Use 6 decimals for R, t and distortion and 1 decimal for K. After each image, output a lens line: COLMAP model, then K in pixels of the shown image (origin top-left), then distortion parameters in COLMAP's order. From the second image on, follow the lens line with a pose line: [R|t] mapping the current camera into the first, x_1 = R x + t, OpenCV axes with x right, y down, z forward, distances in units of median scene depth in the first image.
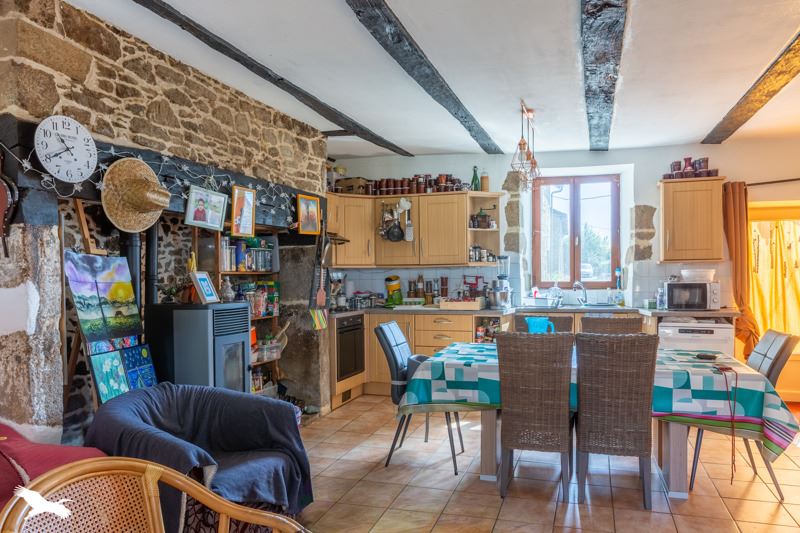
lens RADIAL K [[538.4, 0, 401.0], [0, 538.4, 270.9], [0, 0, 1]] dist [0.005073, 0.000788]
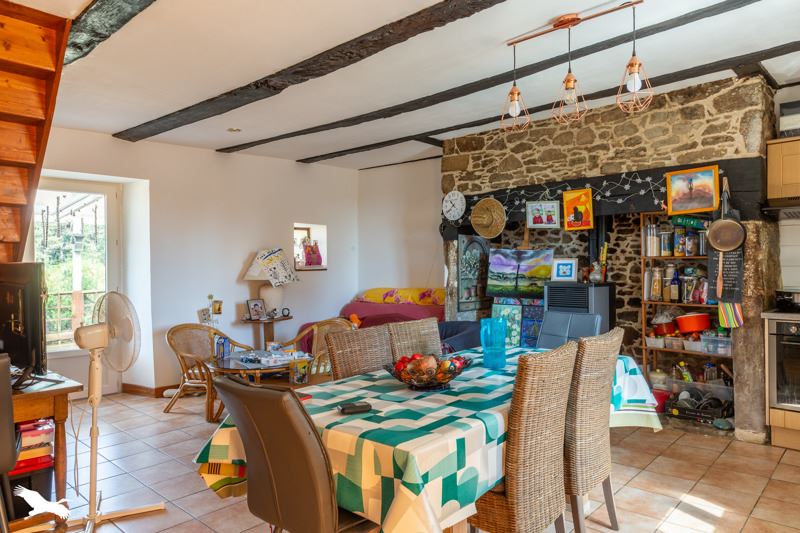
lens RADIAL K [[538.4, 0, 400.1], [0, 538.4, 264.6], [0, 0, 1]] dist [0.005073, 0.000788]
pose [[-0.401227, 0.006508, -0.915956, 1.203090], [0.016041, 0.999871, 0.000078, 0.012073], [0.915838, -0.014661, -0.401279, 1.345042]]
